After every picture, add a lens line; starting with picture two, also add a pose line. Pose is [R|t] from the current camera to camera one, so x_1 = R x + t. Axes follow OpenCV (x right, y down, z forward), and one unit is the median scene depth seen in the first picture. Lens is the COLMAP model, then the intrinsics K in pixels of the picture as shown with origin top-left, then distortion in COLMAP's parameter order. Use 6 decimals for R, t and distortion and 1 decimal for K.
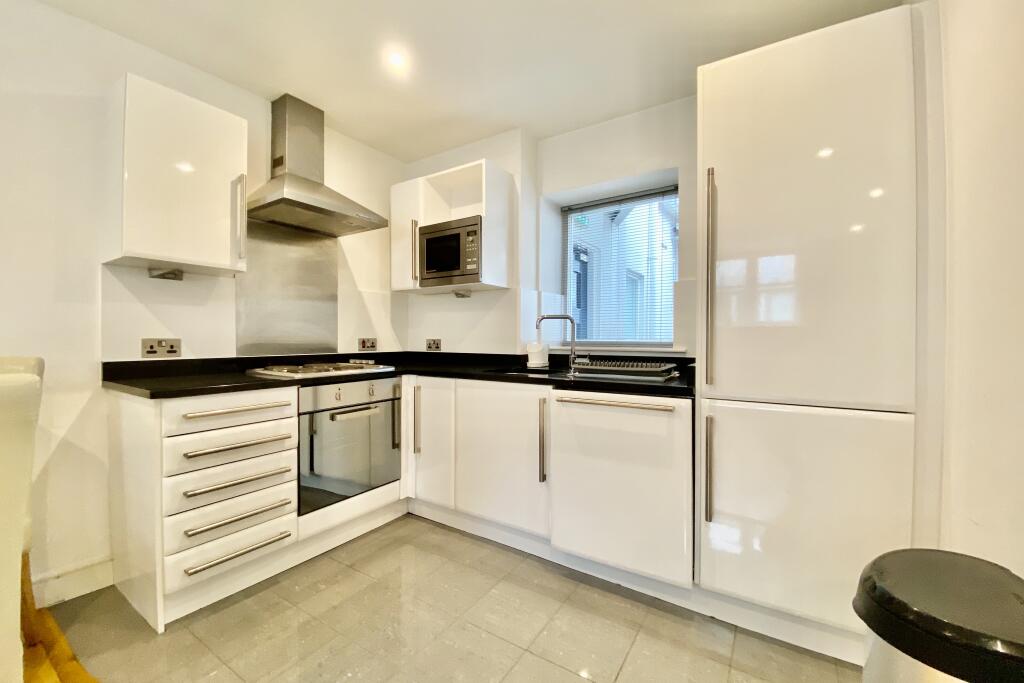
lens RADIAL K [[406.1, 0, 521.6], [0, 406.1, 340.5], [0, 0, 1]] dist [0.000301, -0.000001]
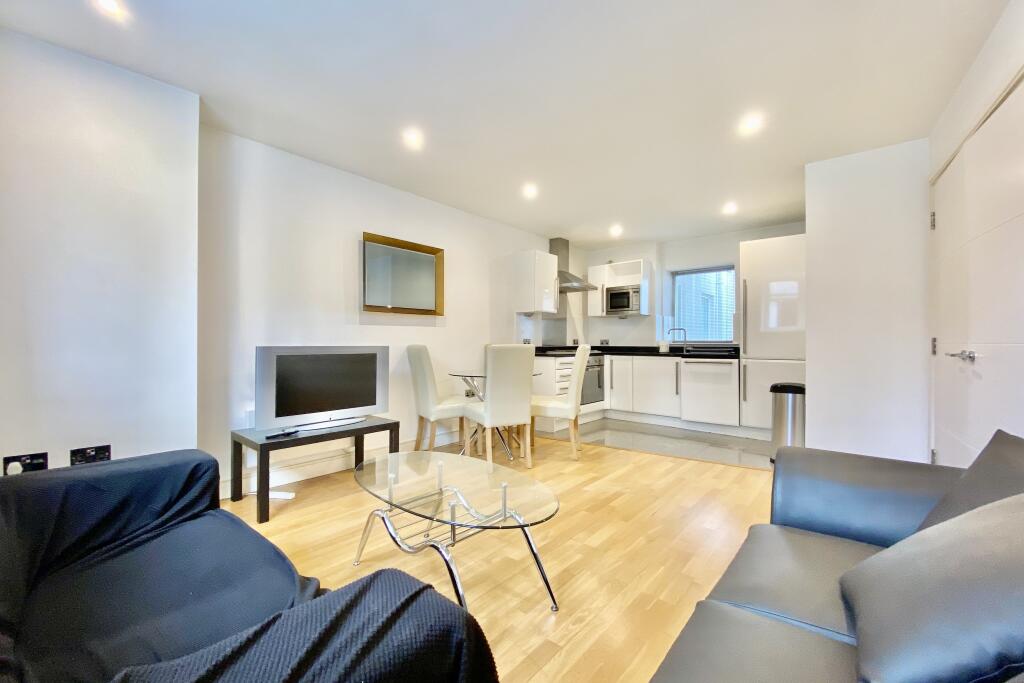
lens RADIAL K [[413.7, 0, 491.3], [0, 413.7, 343.3], [0, 0, 1]] dist [0.000137, -0.000015]
pose [[0.983146, -0.000906, -0.182819, -0.492484], [0.002044, 0.999980, 0.006035, 0.003460], [0.182810, -0.006307, 0.983128, -1.408737]]
